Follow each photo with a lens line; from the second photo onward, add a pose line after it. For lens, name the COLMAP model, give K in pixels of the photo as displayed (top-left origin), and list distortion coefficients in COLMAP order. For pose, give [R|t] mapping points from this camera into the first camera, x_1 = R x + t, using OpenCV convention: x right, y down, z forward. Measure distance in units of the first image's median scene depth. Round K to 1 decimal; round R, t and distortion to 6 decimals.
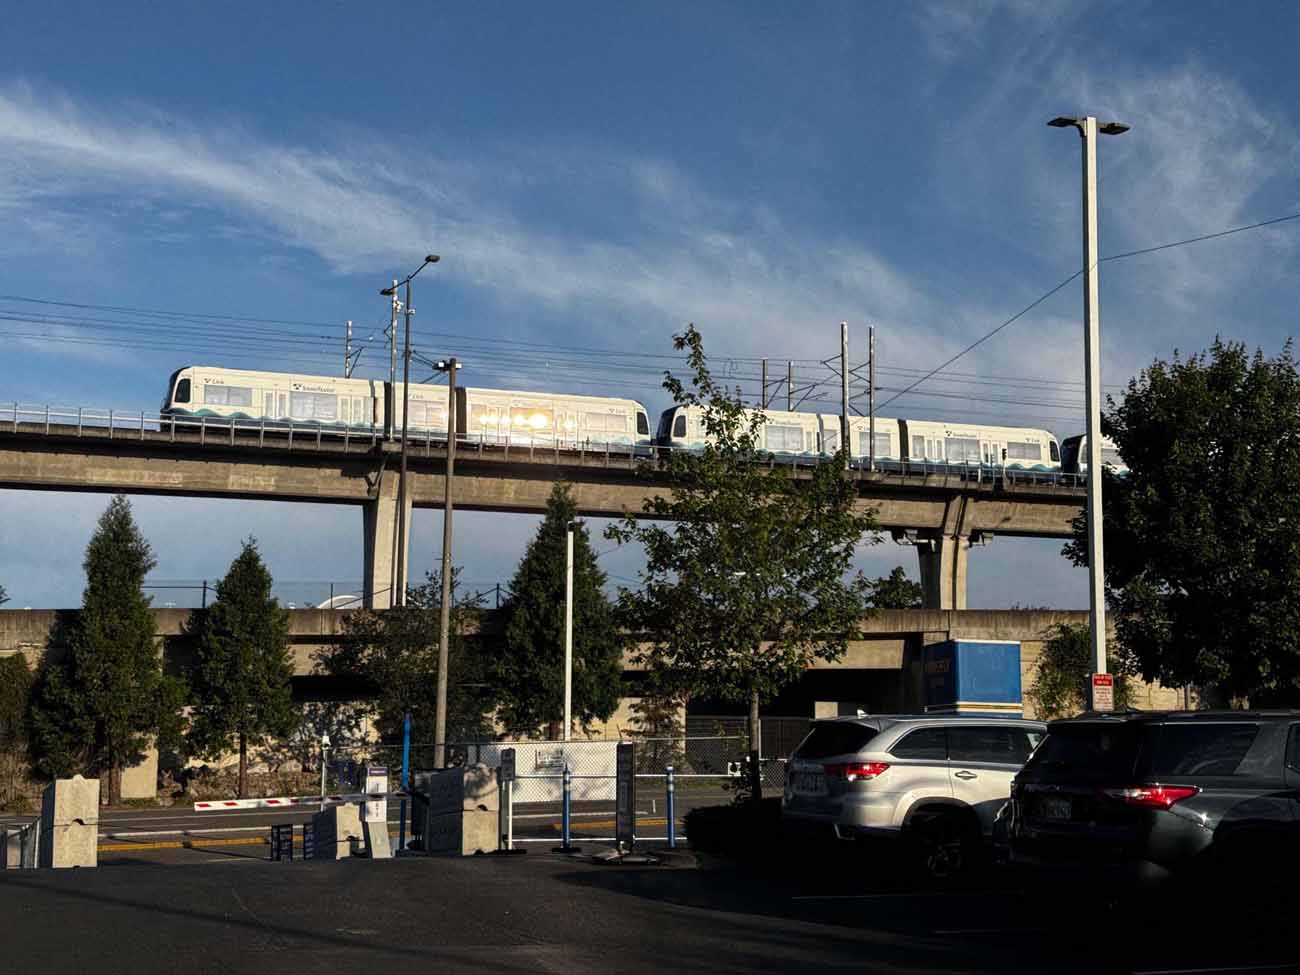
lens RADIAL K [[1816.3, 0, 649.2], [0, 1816.3, 452.6], [0, 0, 1]] dist [0.057357, 0.027581]
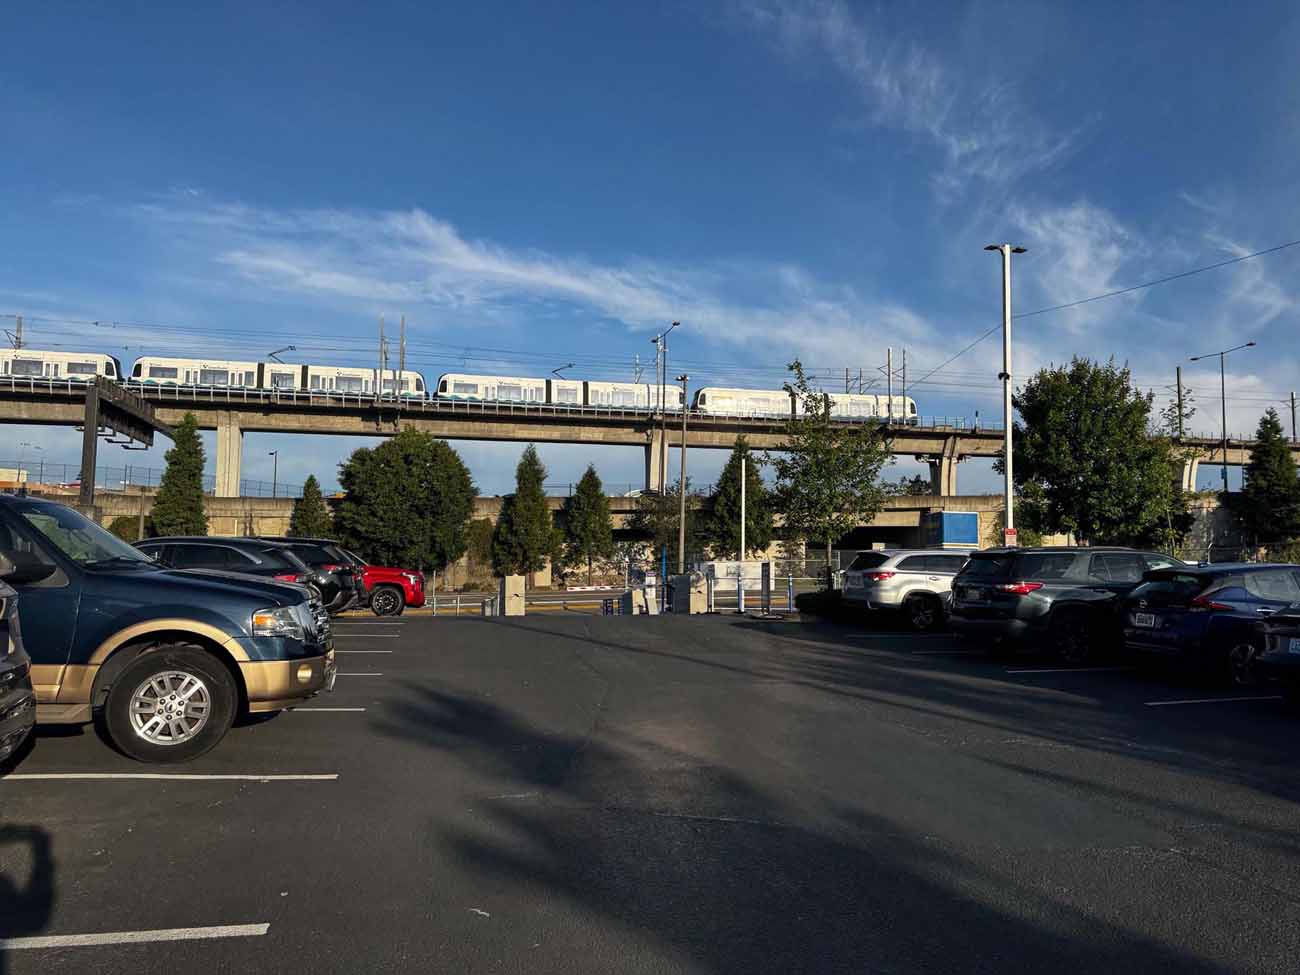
lens RADIAL K [[1092.4, 0, 650.0], [0, 1092.4, 487.5], [0, 0, 1]] dist [-0.001502, -0.003365]
pose [[0.983913, -0.005605, -0.178560, 0.068510], [0.020929, 0.996241, 0.084053, -0.028462], [0.177417, -0.086438, 0.980332, -0.207249]]
